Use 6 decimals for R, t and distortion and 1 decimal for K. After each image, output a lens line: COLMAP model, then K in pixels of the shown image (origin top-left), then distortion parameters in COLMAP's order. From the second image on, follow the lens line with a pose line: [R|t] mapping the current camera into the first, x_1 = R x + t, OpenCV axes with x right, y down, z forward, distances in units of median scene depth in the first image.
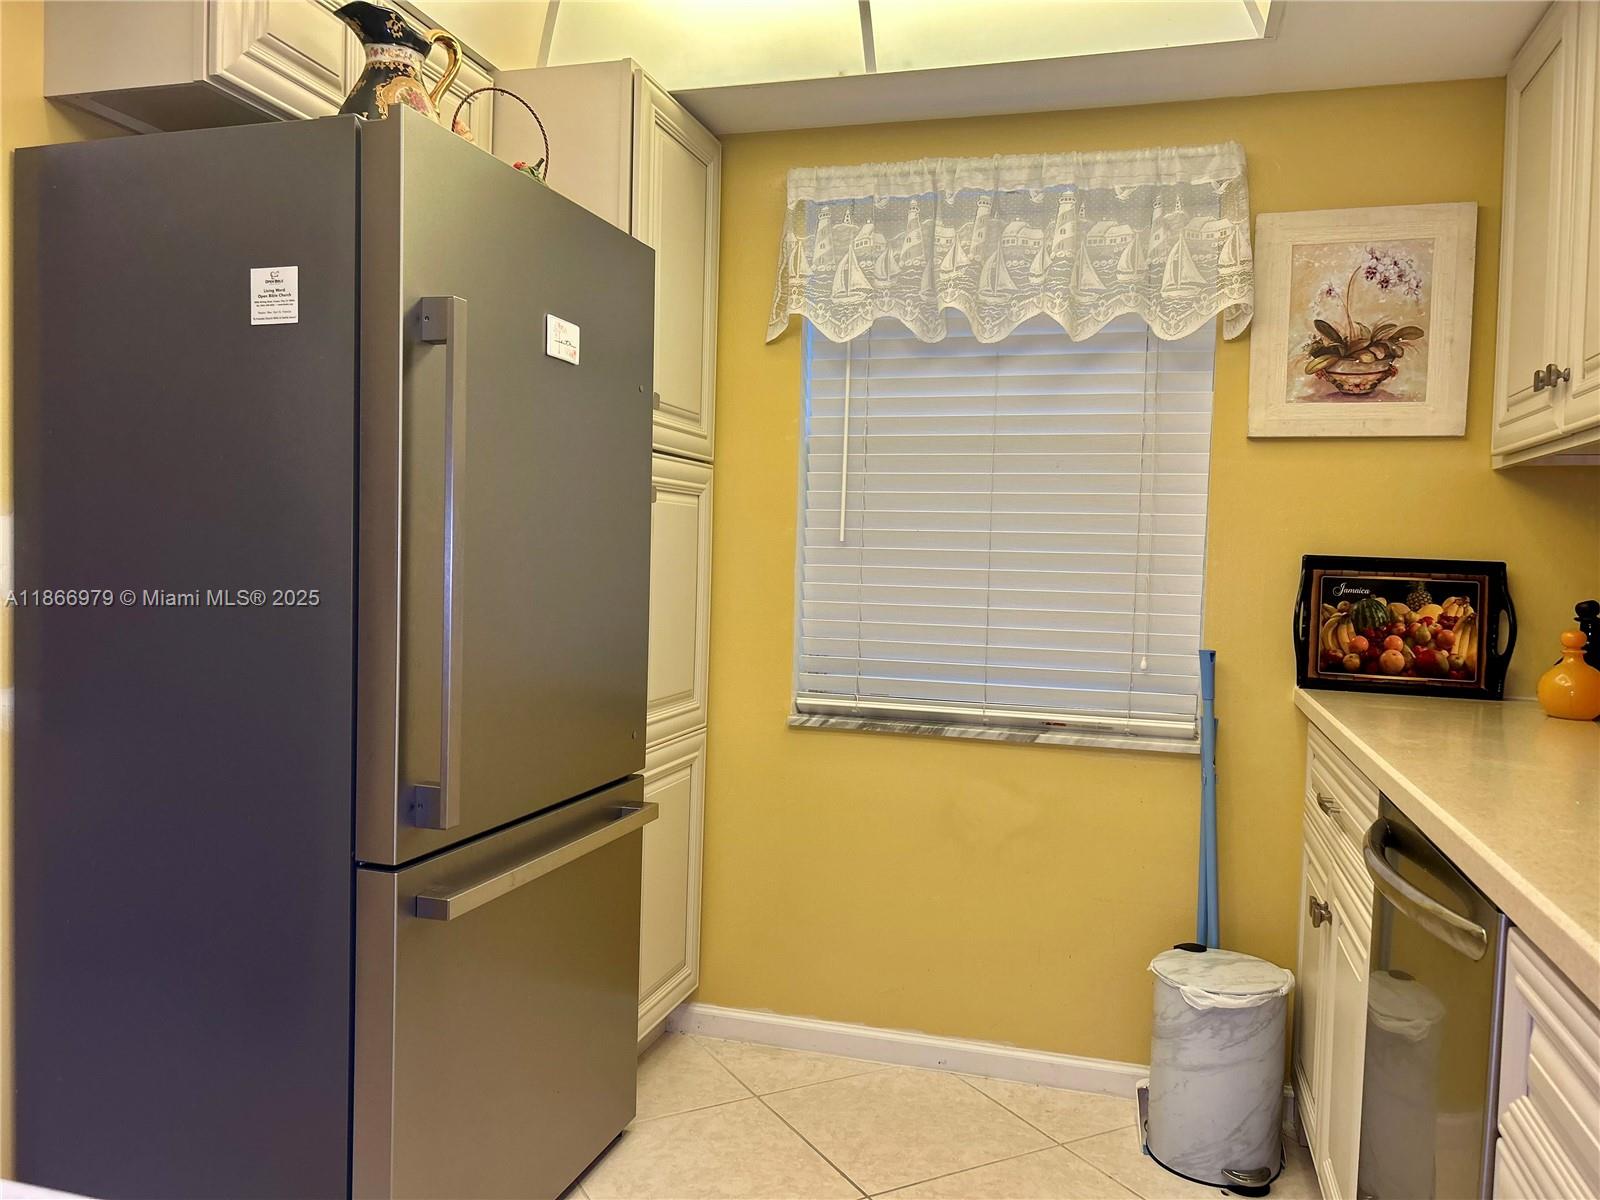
lens RADIAL K [[1202.1, 0, 797.3], [0, 1202.1, 593.0], [0, 0, 1]] dist [0.068051, -0.082826]
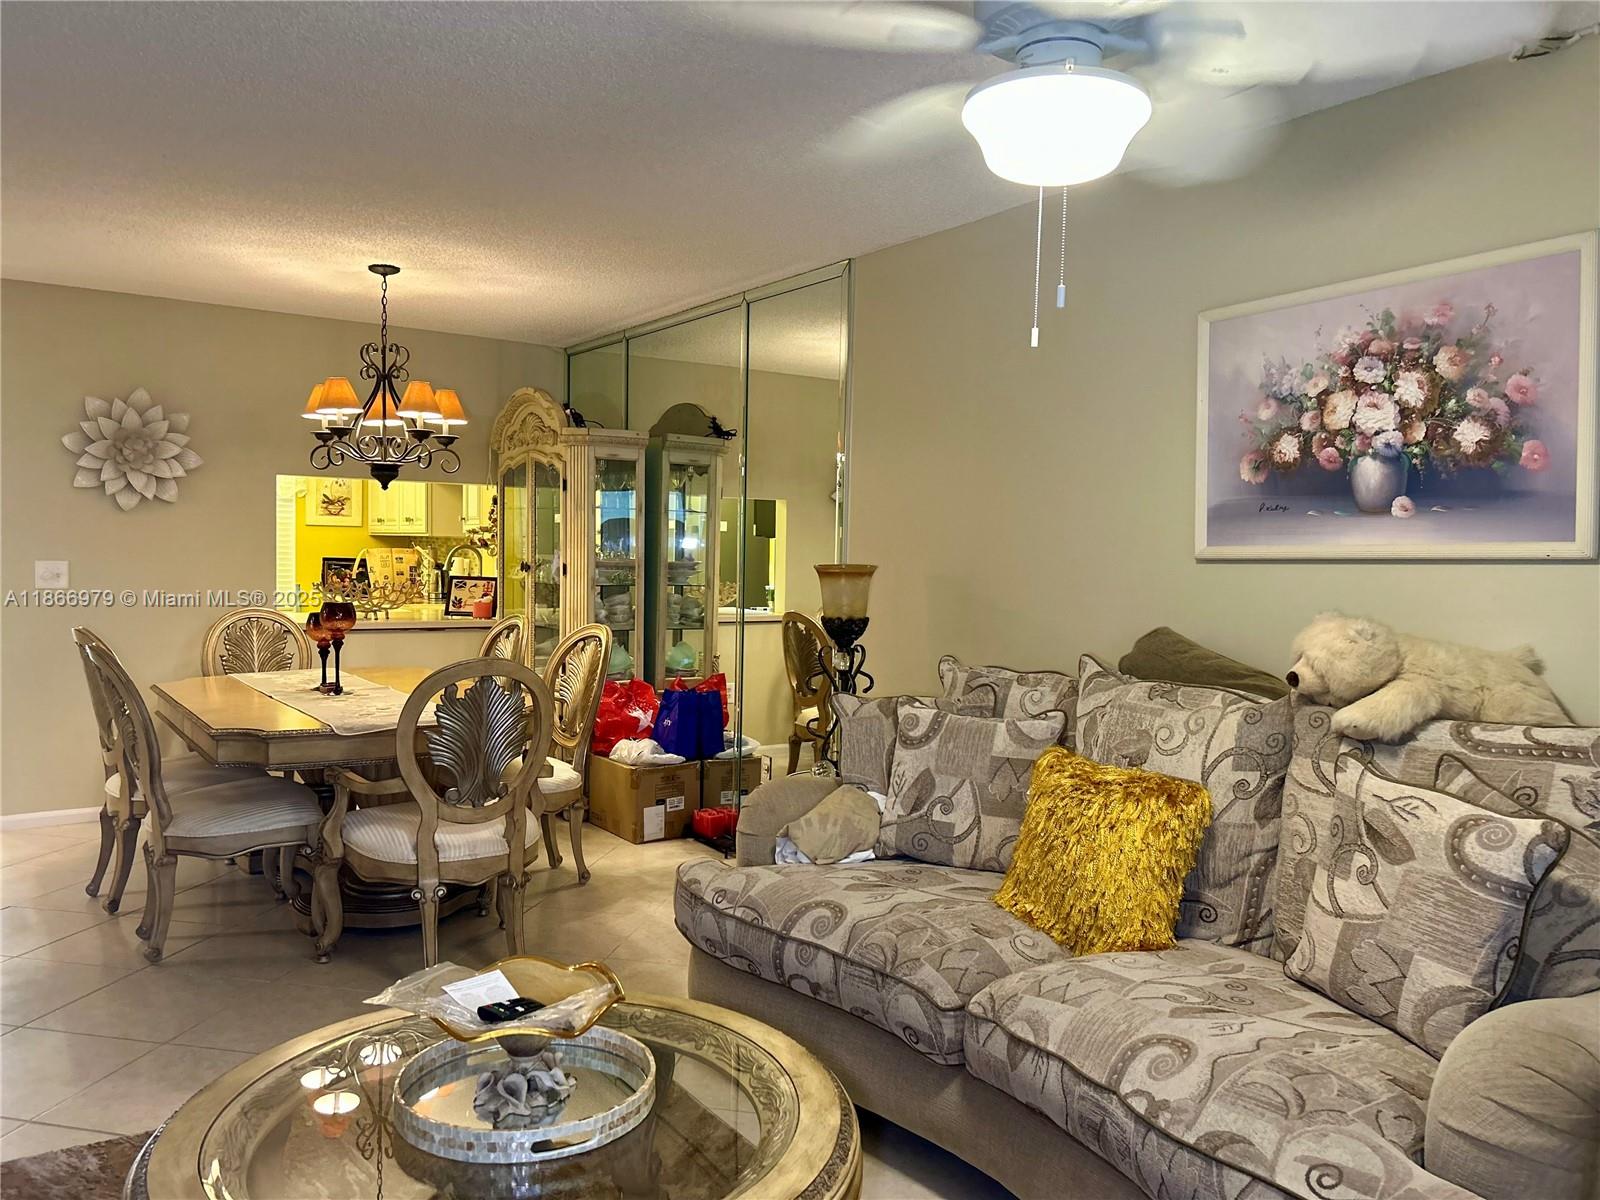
lens RADIAL K [[1202.1, 0, 792.1], [0, 1202.1, 610.3], [0, 0, 1]] dist [0.068051, -0.082826]
pose [[0.645504, -0.050368, 0.762094, -1.479458], [0.019411, 0.998583, 0.049556, -0.025359], [-0.763510, -0.017195, 0.645567, -2.473118]]
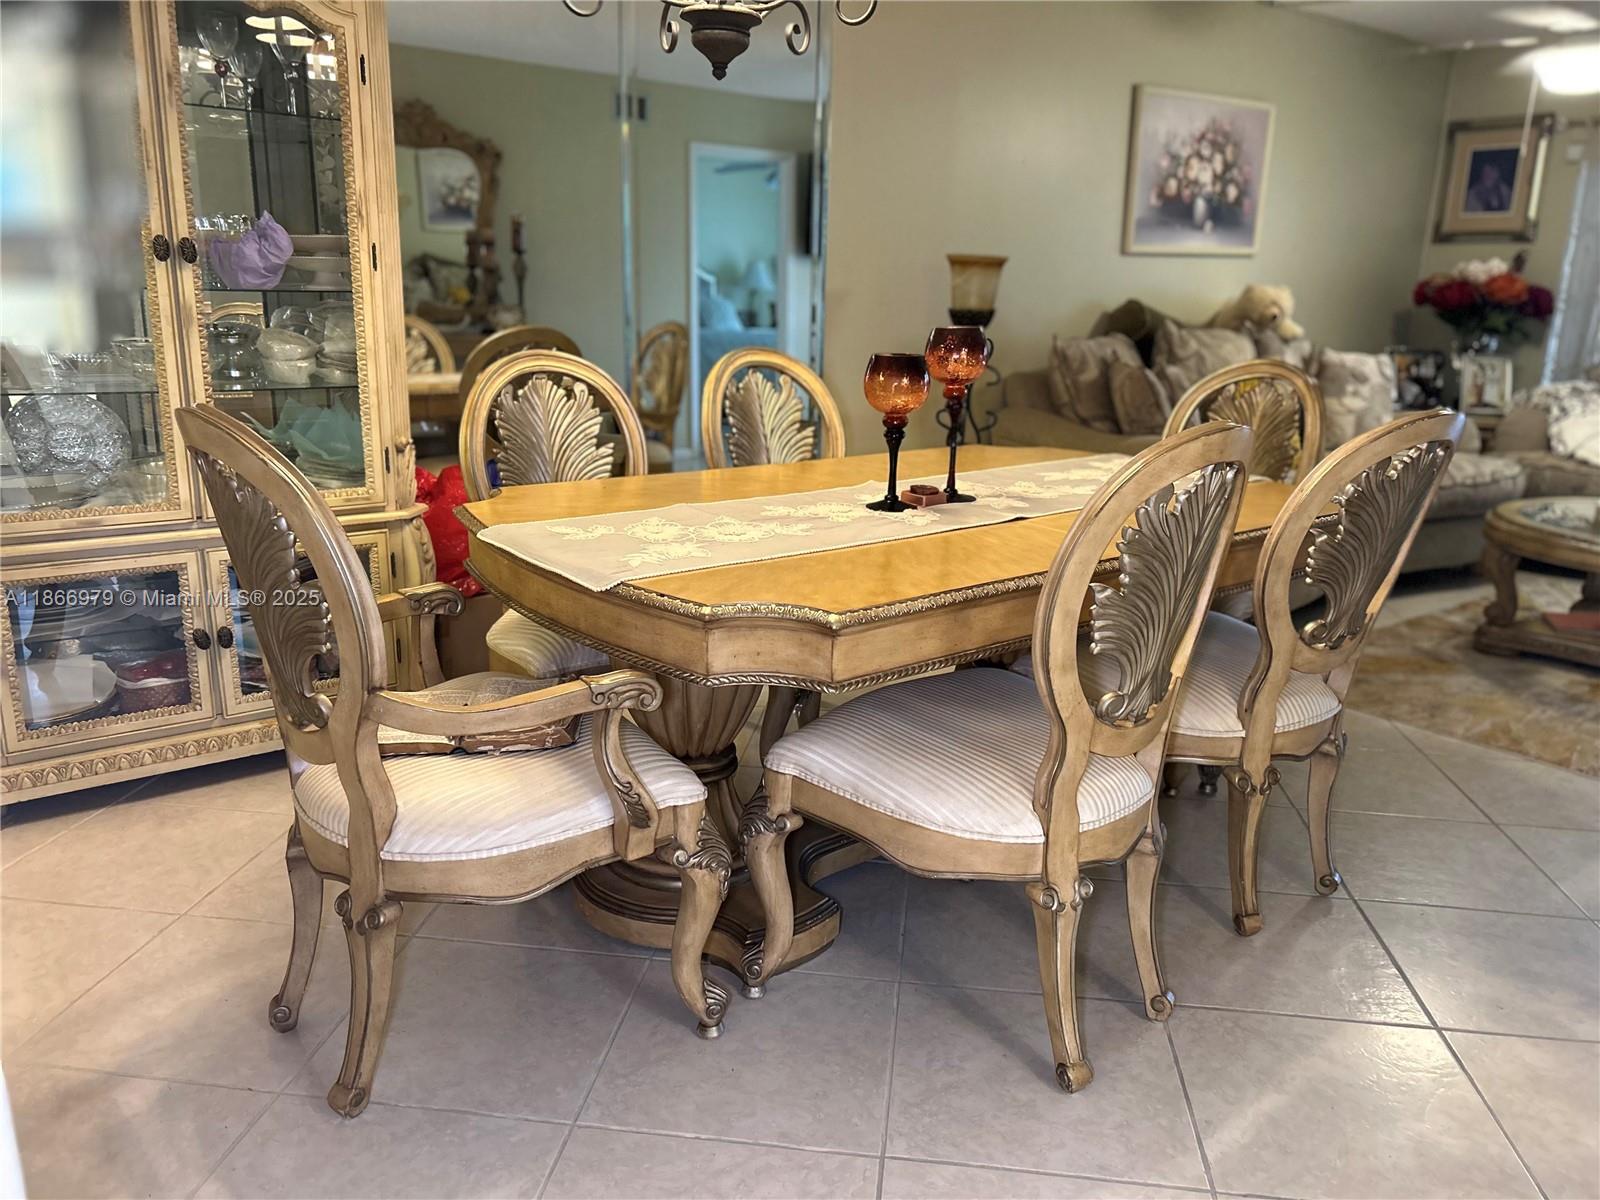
lens RADIAL K [[1202.1, 0, 811.6], [0, 1202.1, 602.4], [0, 0, 1]] dist [0.068051, -0.082826]
pose [[-0.807874, -0.188381, 0.558437, -1.023560], [-0.021496, 0.956327, 0.291507, -0.029259], [-0.588963, 0.223497, -0.776642, 0.115913]]
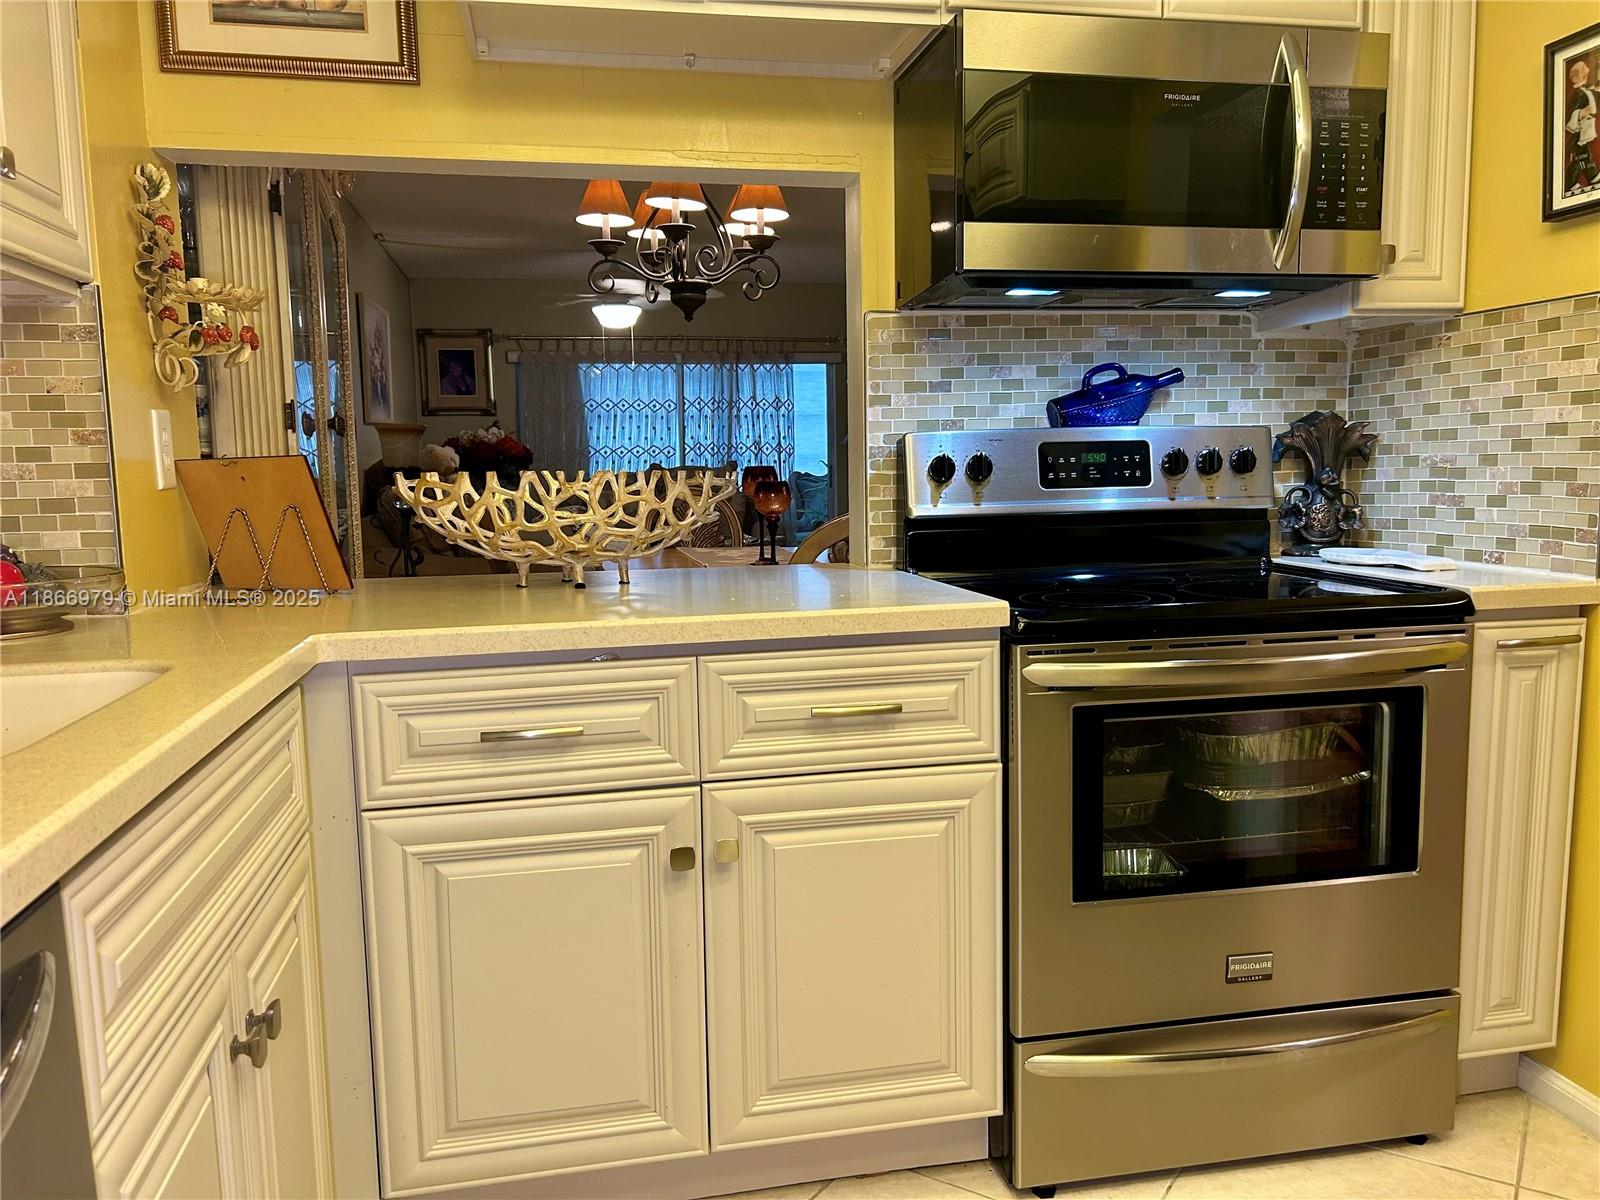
lens RADIAL K [[1202.1, 0, 812.6], [0, 1202.1, 607.6], [0, 0, 1]] dist [0.068051, -0.082826]
pose [[-0.881358, 0.044748, -0.470325, 0.222624], [-0.025147, 0.989650, 0.141283, -0.005539], [0.471780, 0.136348, -0.871110, 0.800196]]
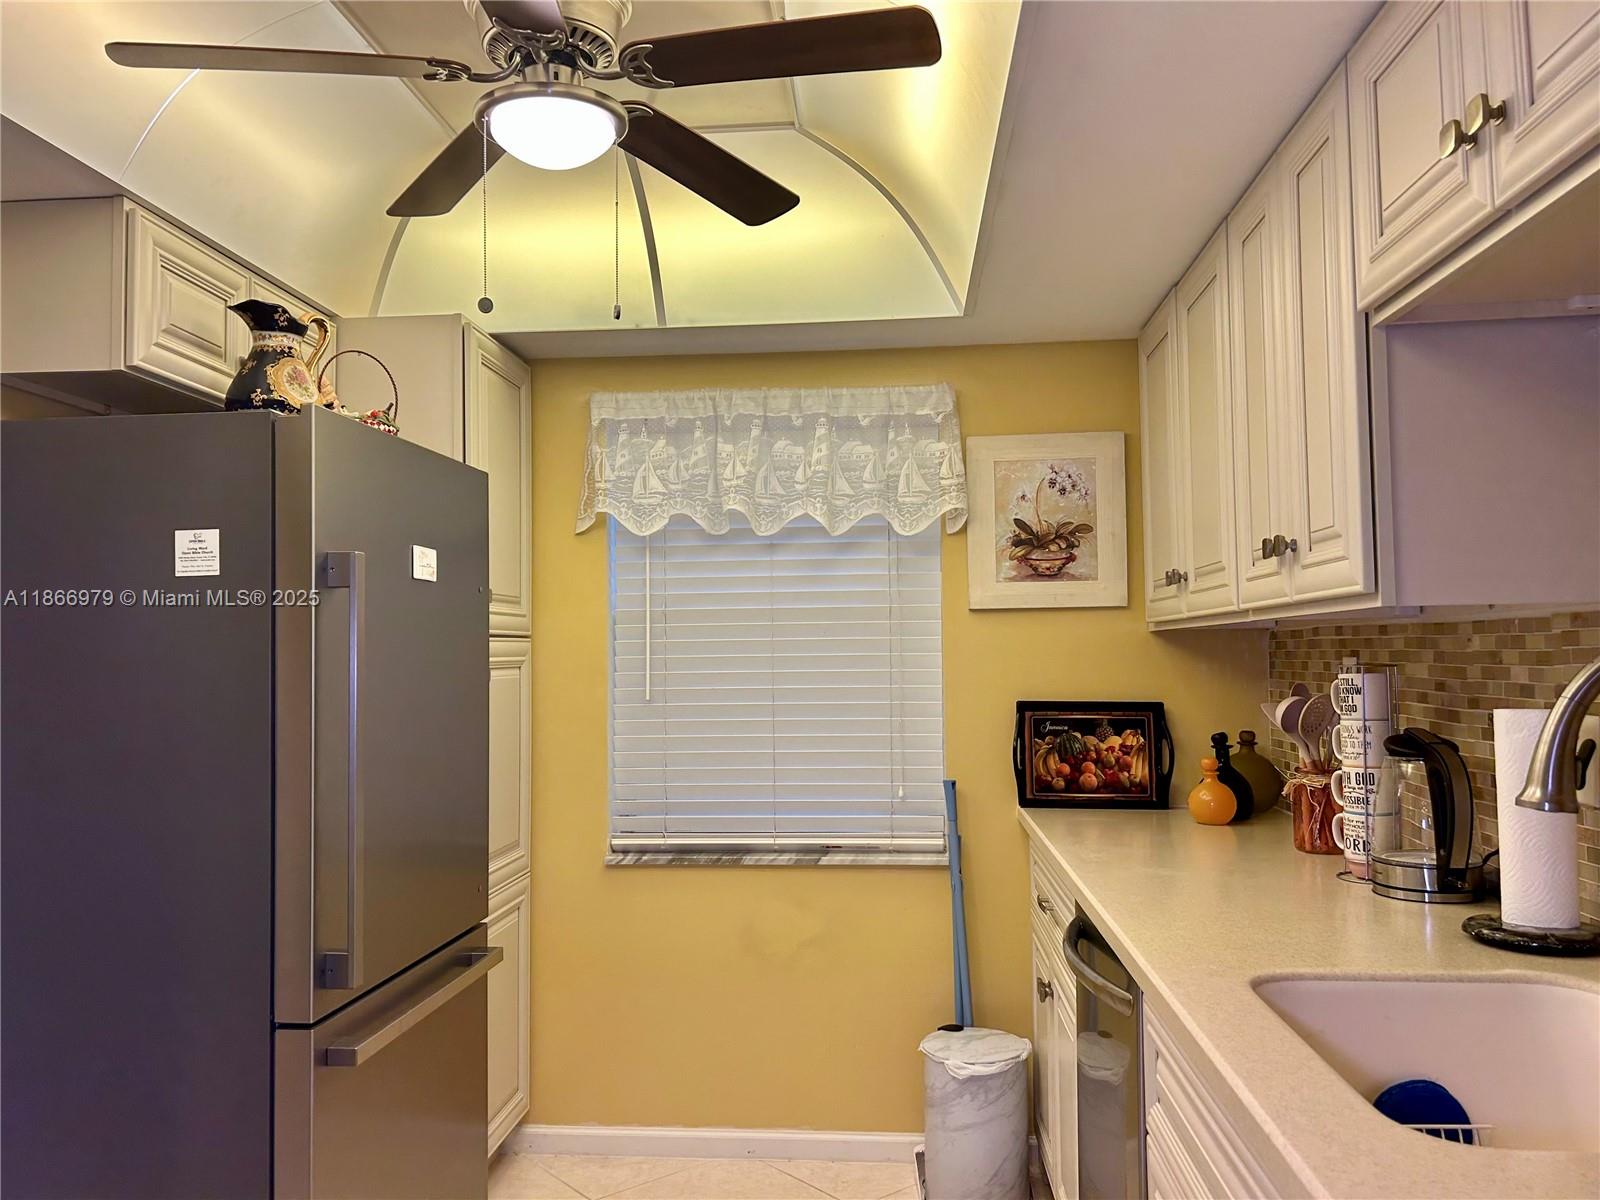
lens RADIAL K [[1202.1, 0, 770.2], [0, 1202.1, 603.4], [0, 0, 1]] dist [0.068051, -0.082826]
pose [[0.982945, -0.033015, 0.180914, -0.062107], [0.046455, 0.996425, -0.070566, -0.056982], [-0.177938, 0.077767, 0.980964, -0.200031]]
